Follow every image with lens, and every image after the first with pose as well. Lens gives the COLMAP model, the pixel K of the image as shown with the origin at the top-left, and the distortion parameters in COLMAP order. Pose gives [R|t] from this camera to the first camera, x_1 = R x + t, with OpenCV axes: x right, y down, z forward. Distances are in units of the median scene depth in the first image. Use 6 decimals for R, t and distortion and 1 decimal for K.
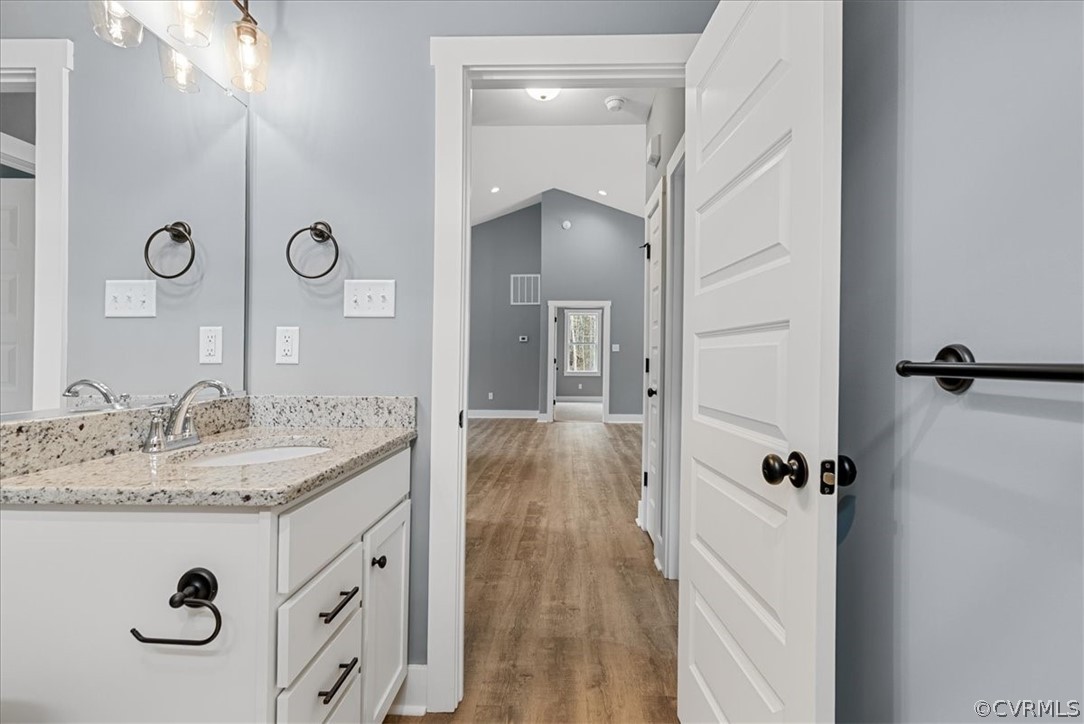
lens RADIAL K [[496.4, 0, 542.0], [0, 496.4, 362.0], [0, 0, 1]] dist [-0.002421, 0.000032]
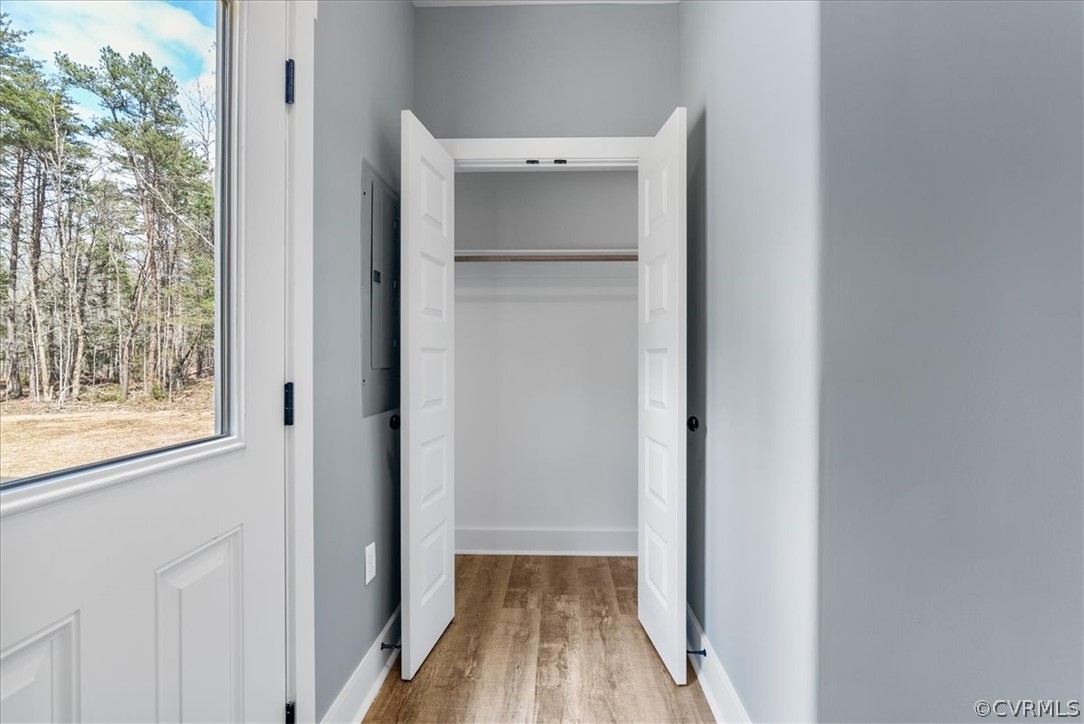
lens RADIAL K [[496.4, 0, 542.0], [0, 496.4, 362.0], [0, 0, 1]] dist [-0.002421, 0.000032]
pose [[-0.999834, -0.014235, -0.011400, 0.089809], [-0.014294, 0.999885, 0.005052, -0.015411], [0.011326, 0.005214, -0.999922, 2.019742]]
